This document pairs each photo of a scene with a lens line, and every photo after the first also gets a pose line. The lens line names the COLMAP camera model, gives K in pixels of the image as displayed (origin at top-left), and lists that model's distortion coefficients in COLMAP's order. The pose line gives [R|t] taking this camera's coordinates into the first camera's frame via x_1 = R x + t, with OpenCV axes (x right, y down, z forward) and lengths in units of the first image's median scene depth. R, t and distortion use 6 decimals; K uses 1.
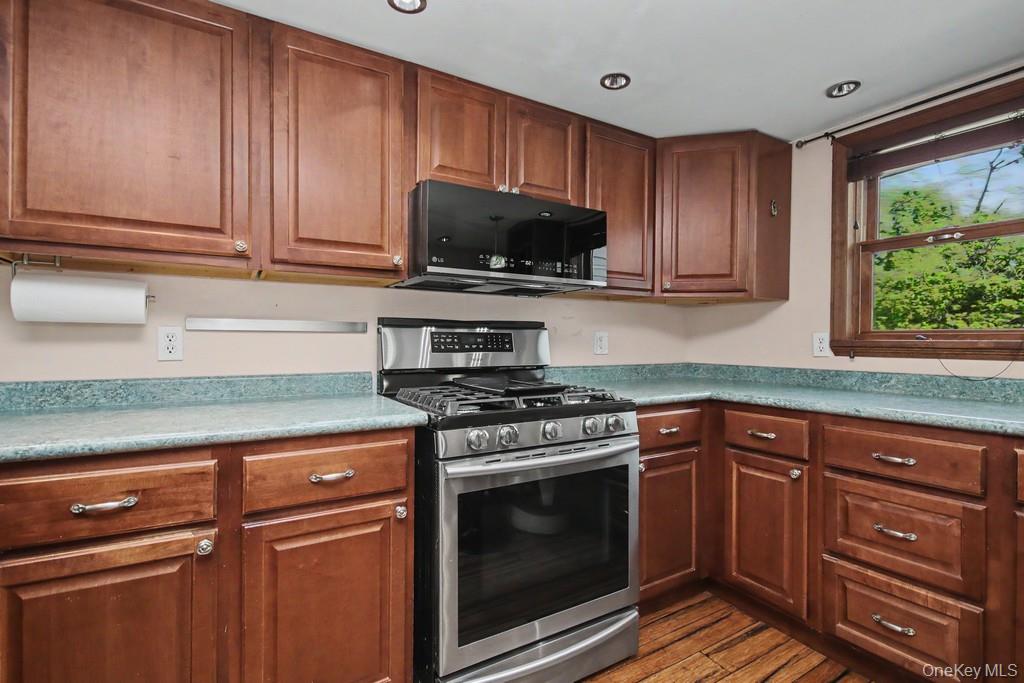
lens RADIAL K [[483.7, 0, 516.8], [0, 483.7, 342.1], [0, 0, 1]] dist [-0.001471, -0.000417]
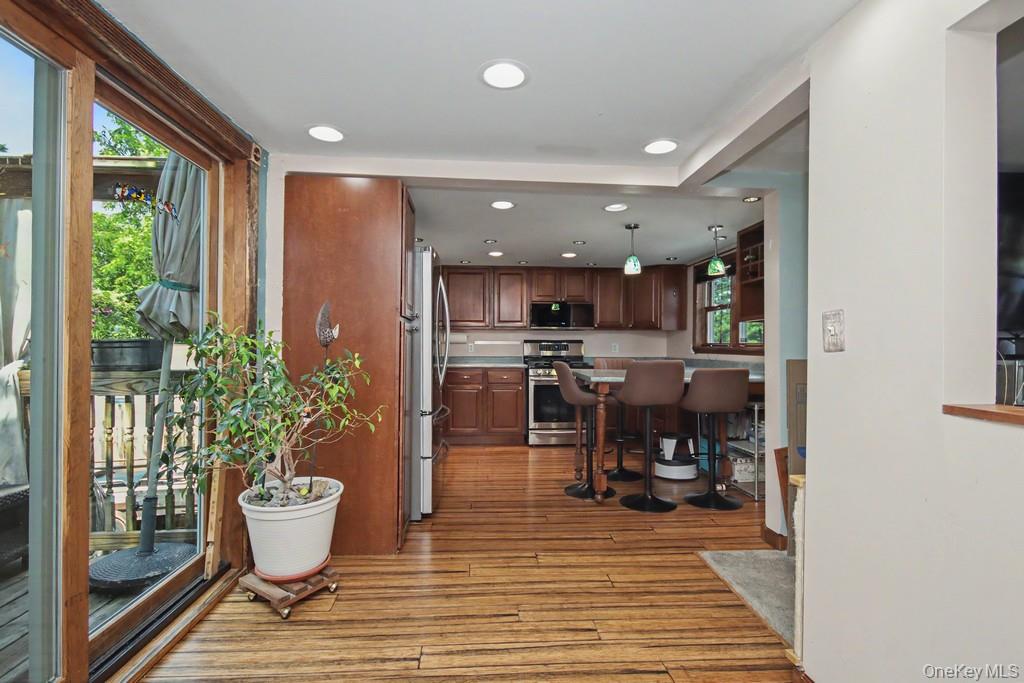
lens RADIAL K [[483.7, 0, 511.3], [0, 483.7, 343.6], [0, 0, 1]] dist [-0.001471, -0.000417]
pose [[0.885926, -0.003670, -0.463811, 1.243368], [-0.002861, 0.999906, -0.013378, 0.018453], [0.463817, 0.013179, 0.885833, -2.091544]]
